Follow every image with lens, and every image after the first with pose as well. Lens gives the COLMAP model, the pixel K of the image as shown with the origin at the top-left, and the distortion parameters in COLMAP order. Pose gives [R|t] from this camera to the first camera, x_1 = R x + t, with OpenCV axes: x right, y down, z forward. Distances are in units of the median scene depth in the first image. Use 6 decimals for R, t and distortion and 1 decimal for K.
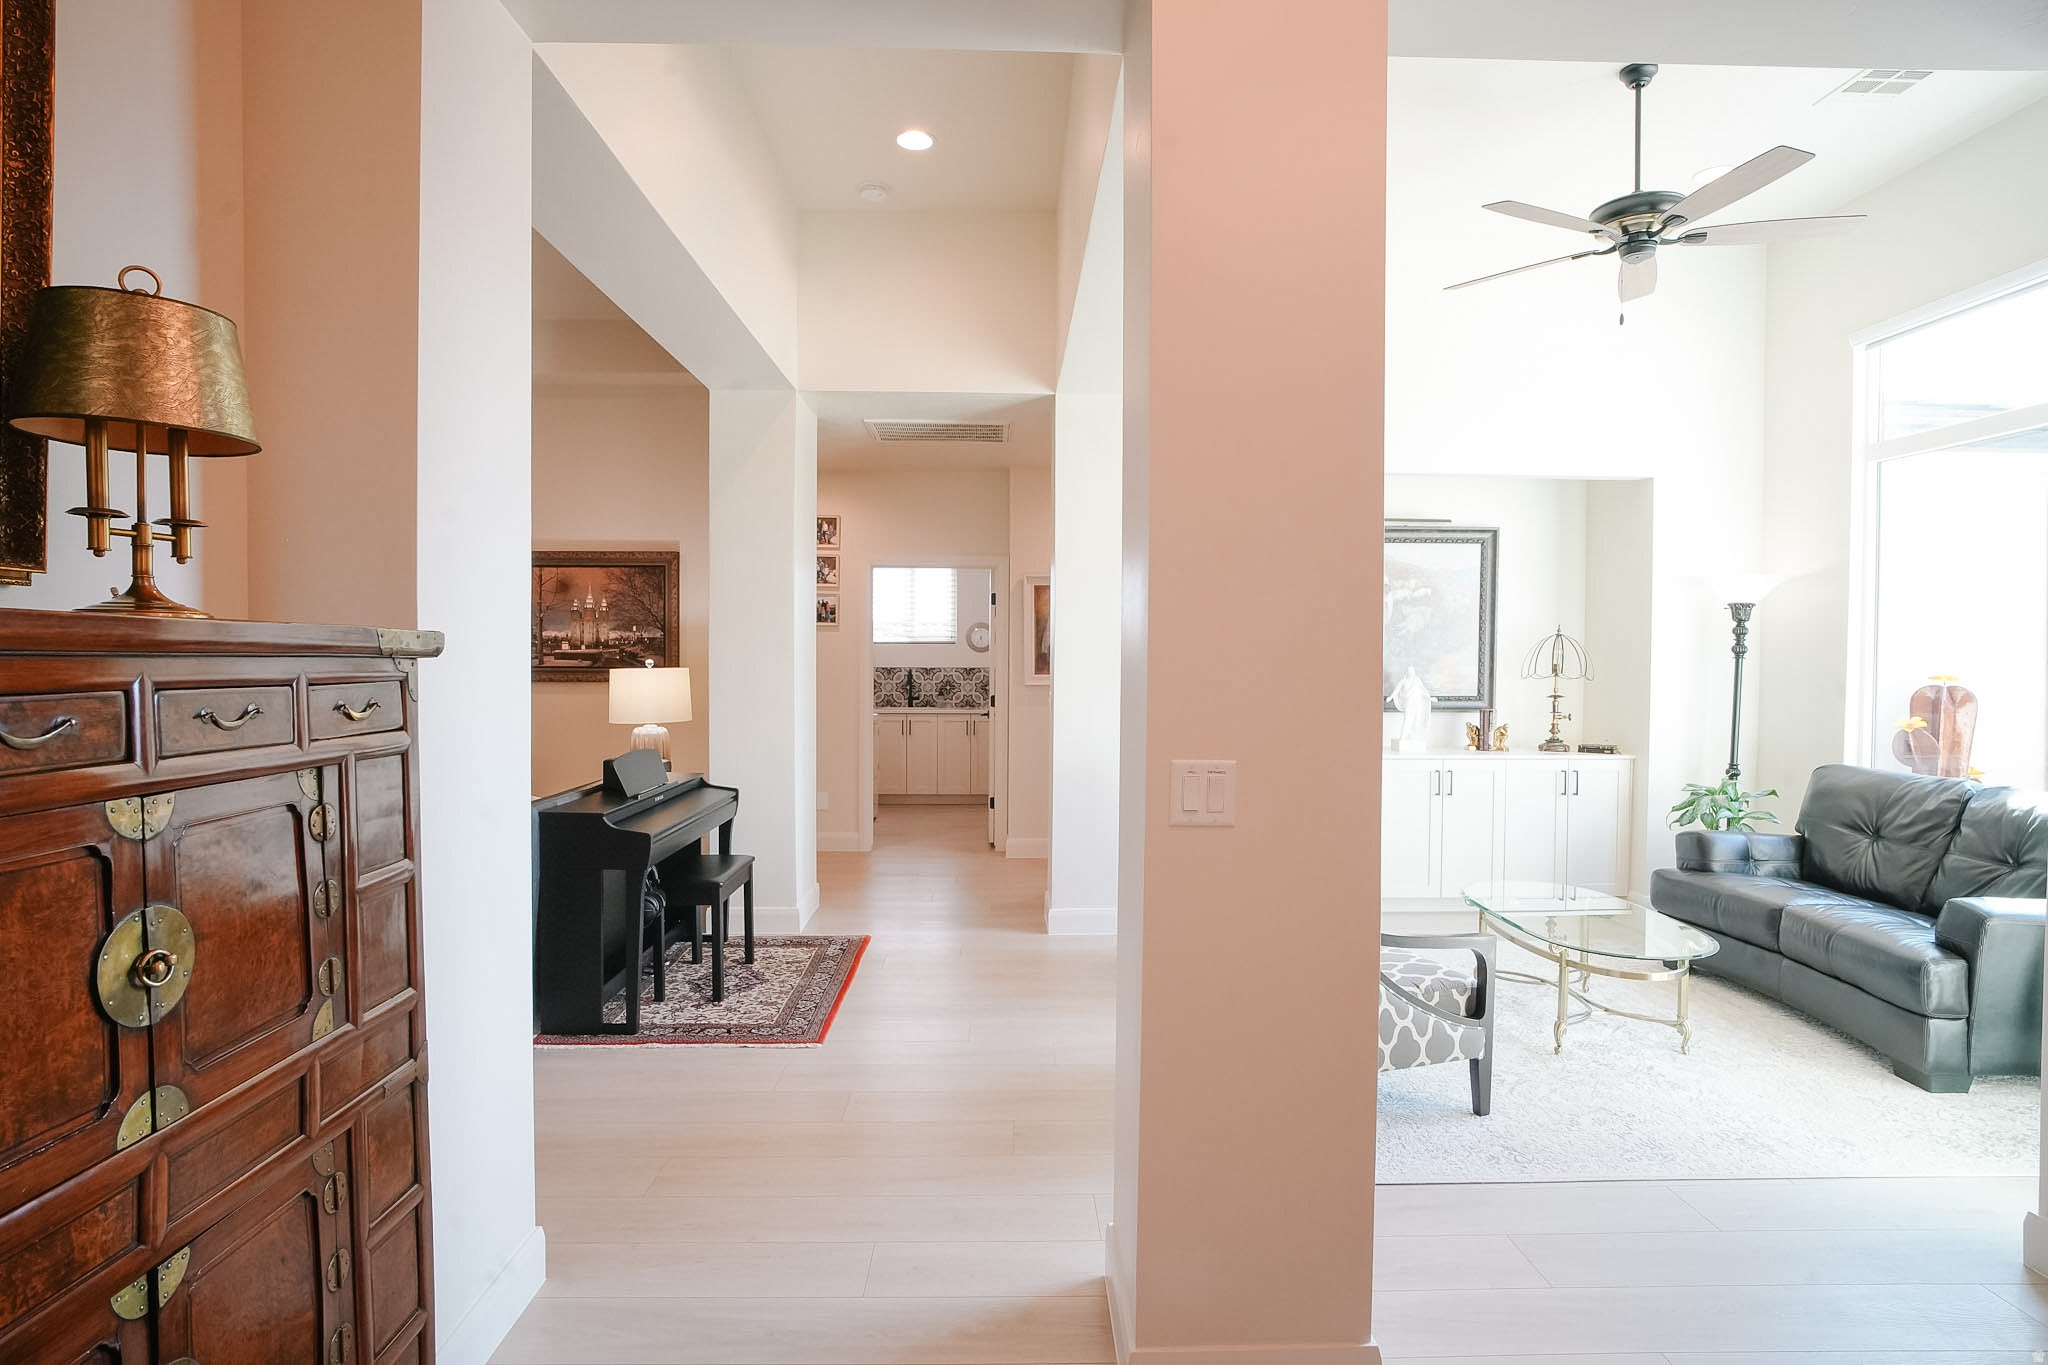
lens RADIAL K [[1065.6, 0, 1033.5], [0, 1065.6, 680.3], [0, 0, 1]] dist [-0.041255, 0.023363]
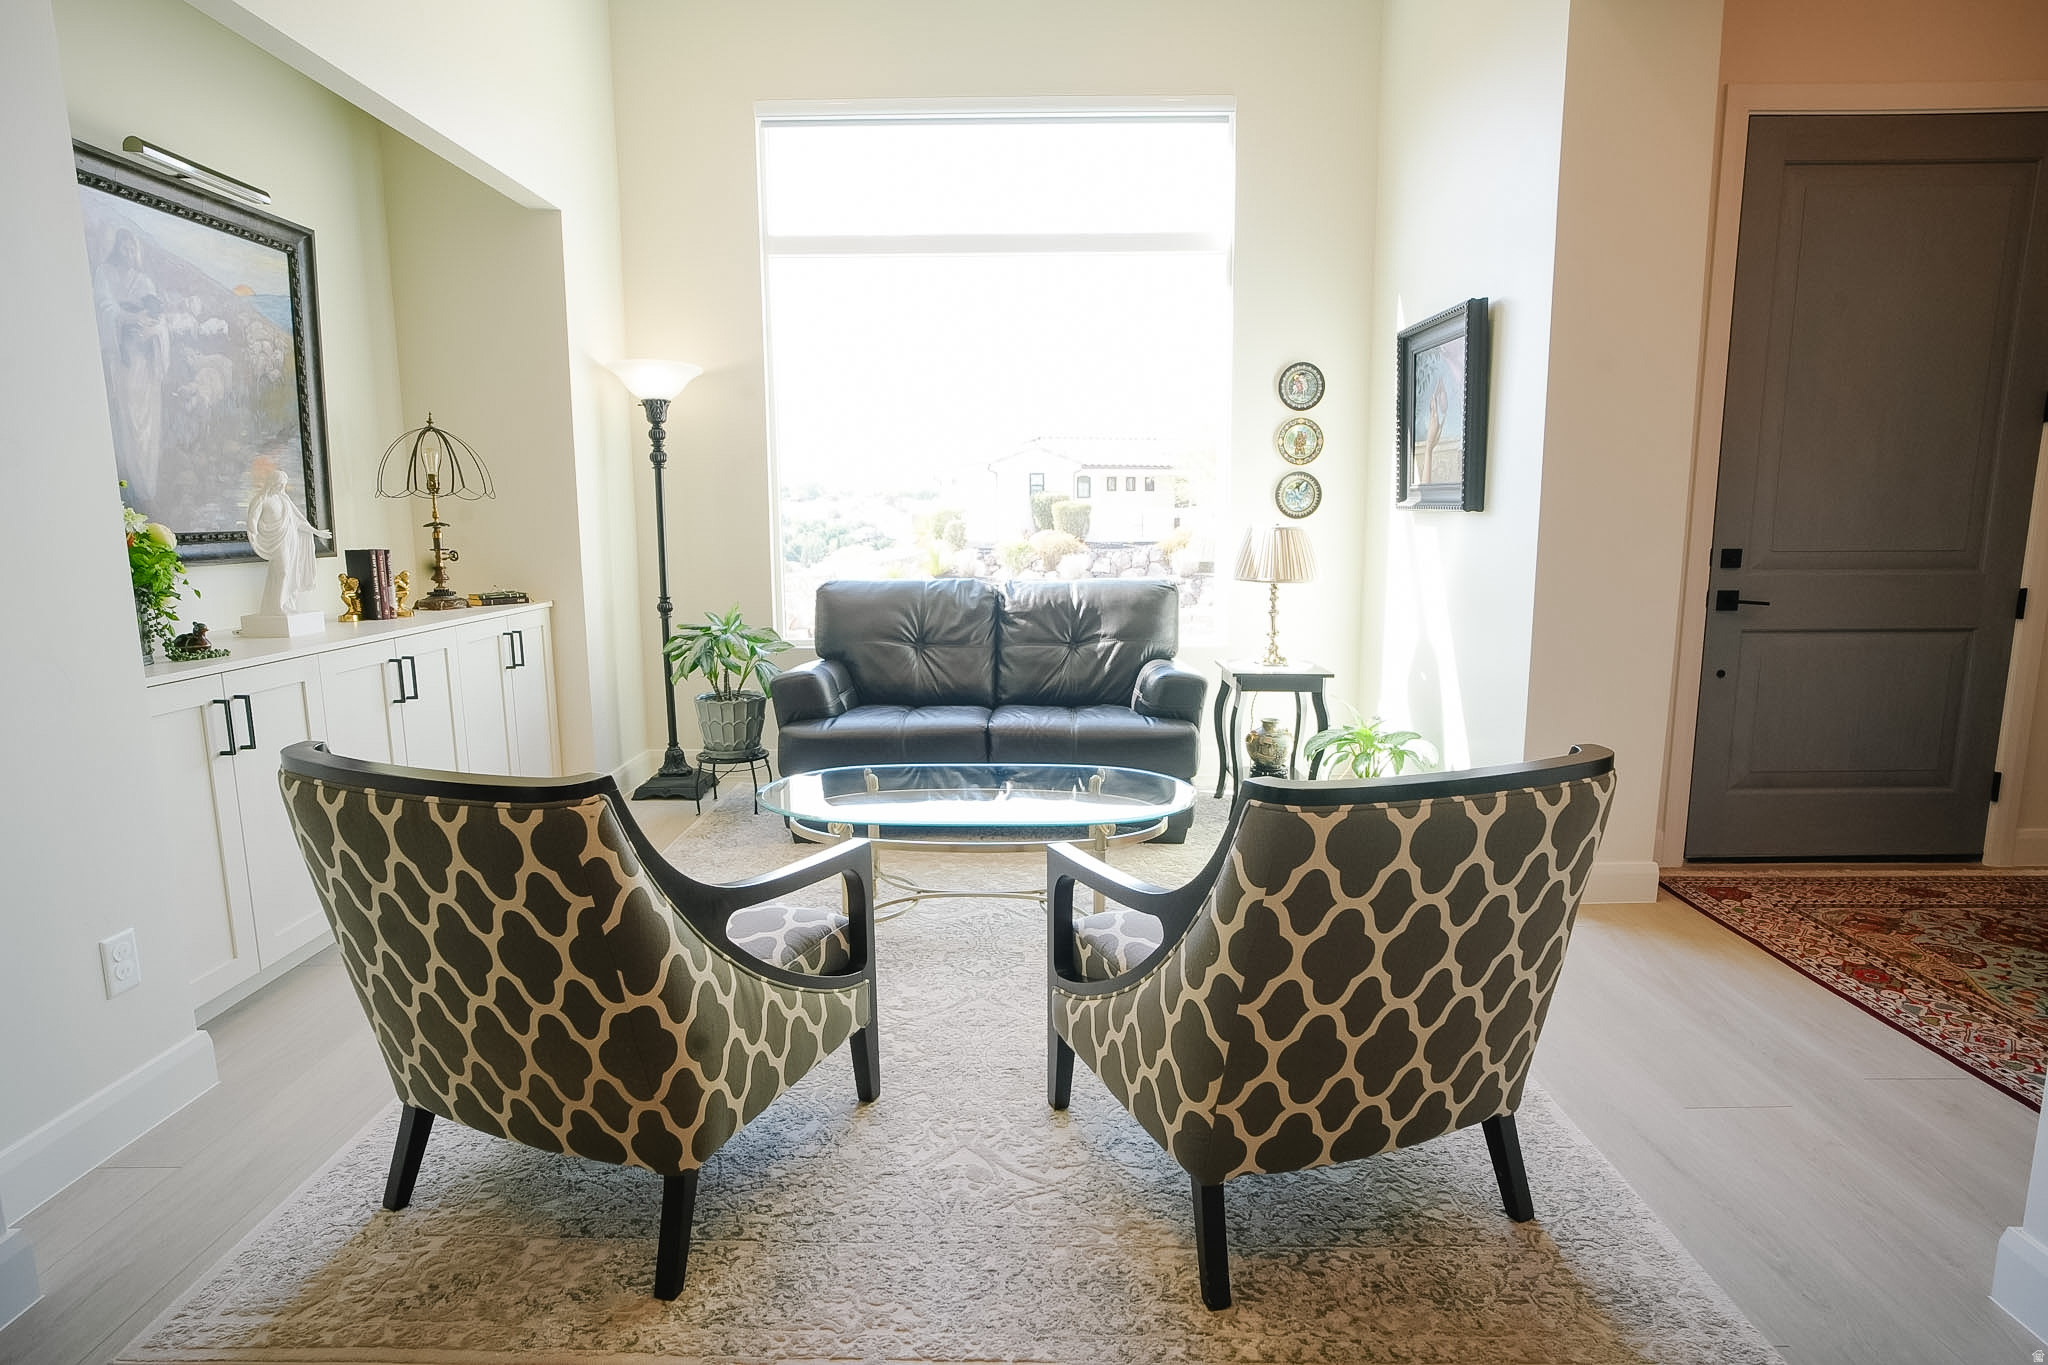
lens RADIAL K [[1063.5, 0, 1028.0], [0, 1063.5, 660.8], [0, 0, 1]] dist [-0.039912, 0.019134]
pose [[0.035472, -0.143408, 0.989028, -0.141528], [0.033471, 0.989266, 0.142242, 0.018440], [-0.998810, 0.028058, 0.039892, 0.624345]]
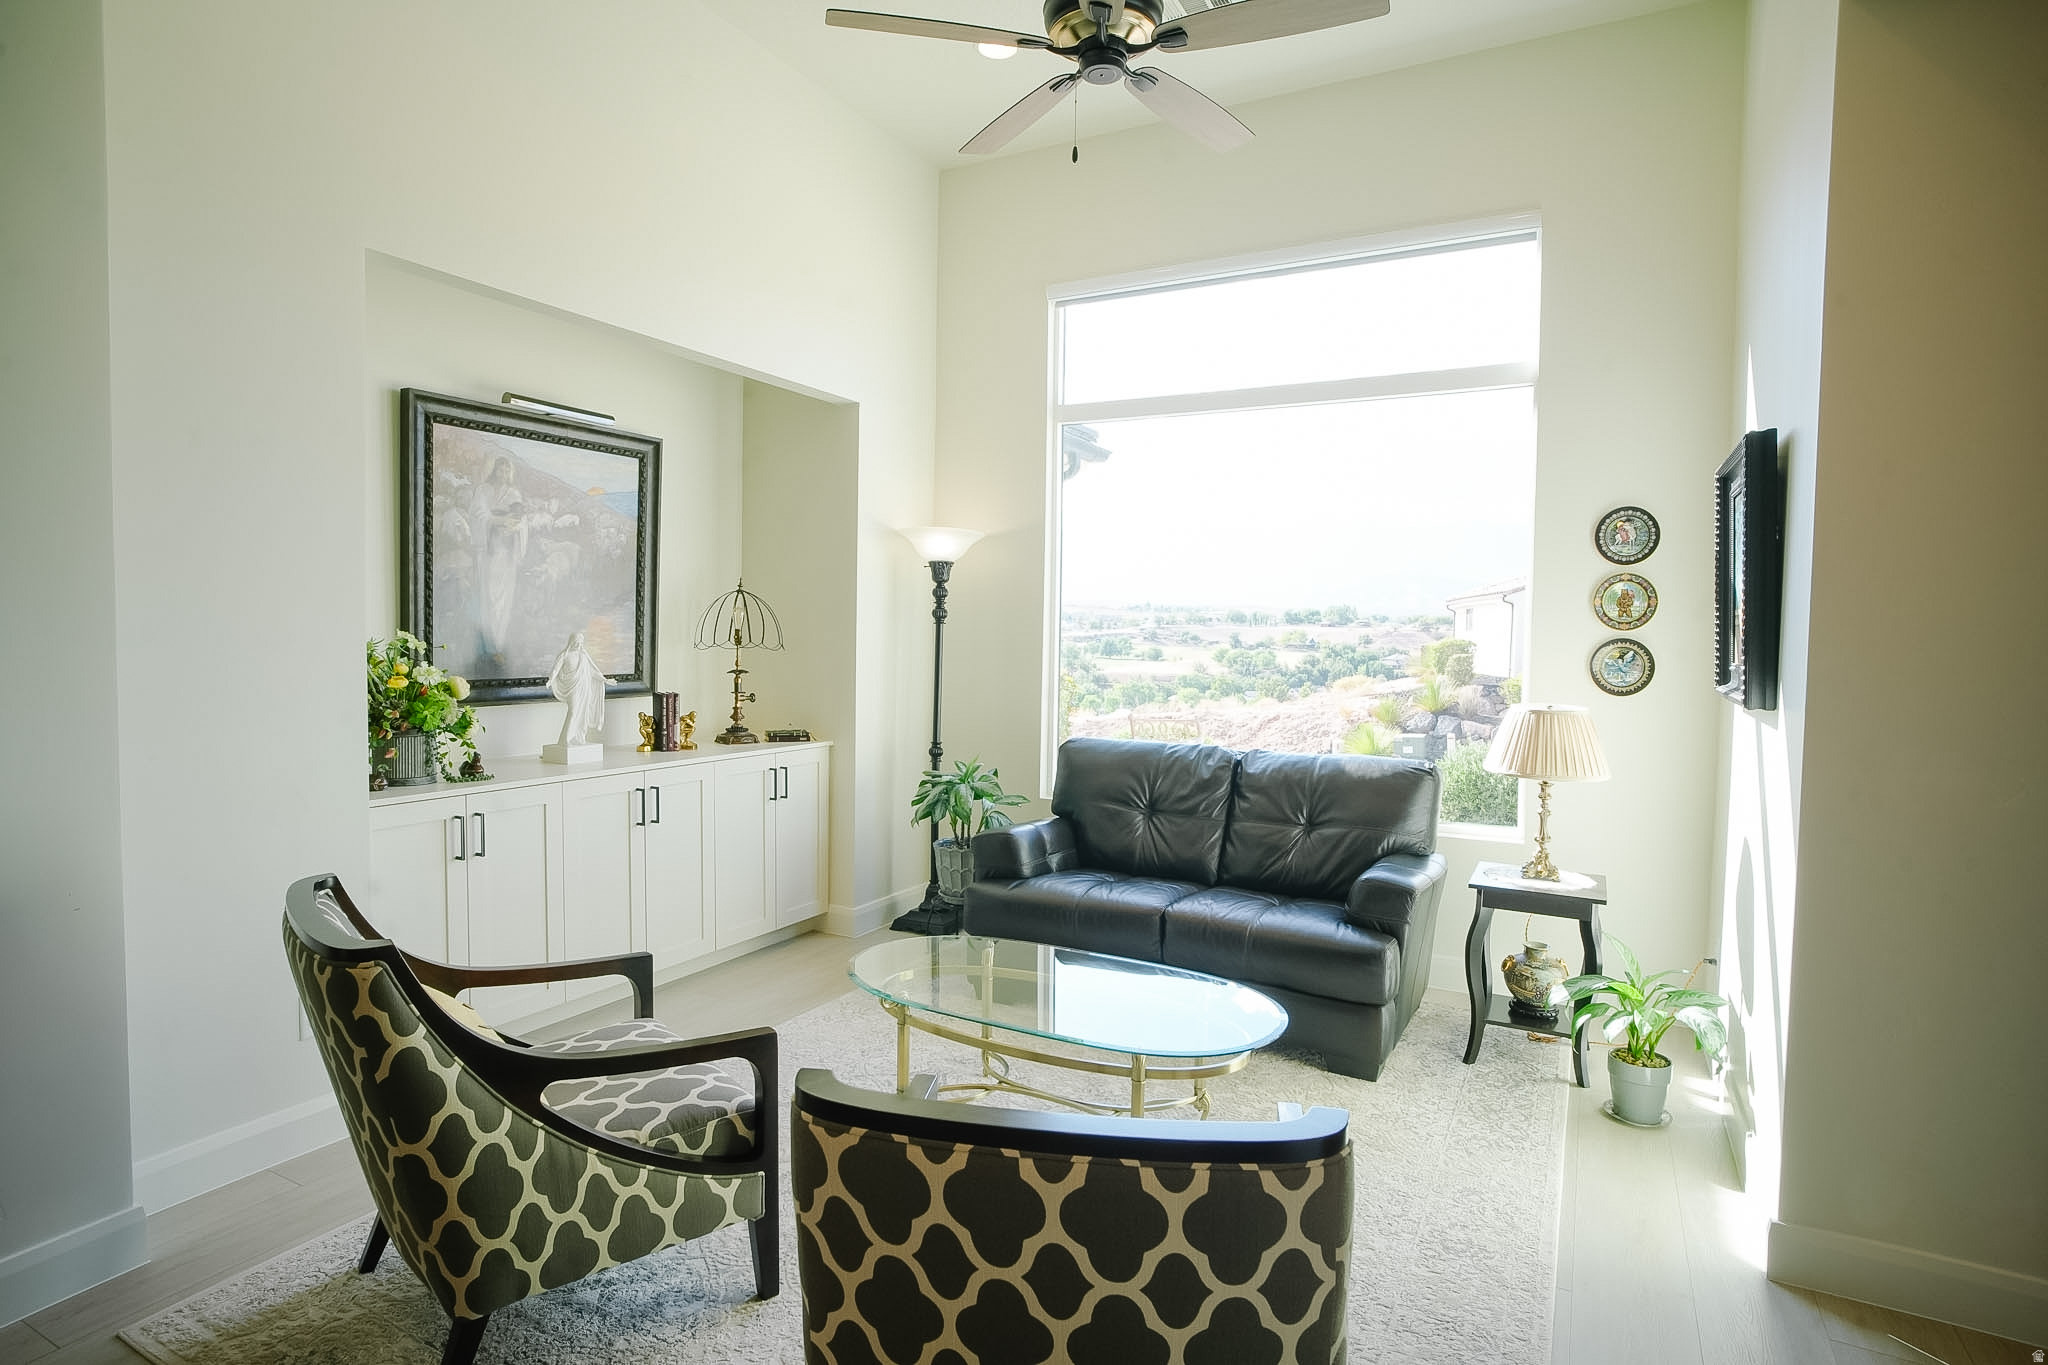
lens RADIAL K [[1063.5, 0, 1041.8], [0, 1063.5, 663.3], [0, 0, 1]] dist [-0.039912, 0.019134]
pose [[0.499852, -0.022627, 0.865815, -0.059576], [0.010616, 0.999744, 0.019999, -0.003796], [-0.866046, -0.000805, 0.499964, 0.433490]]
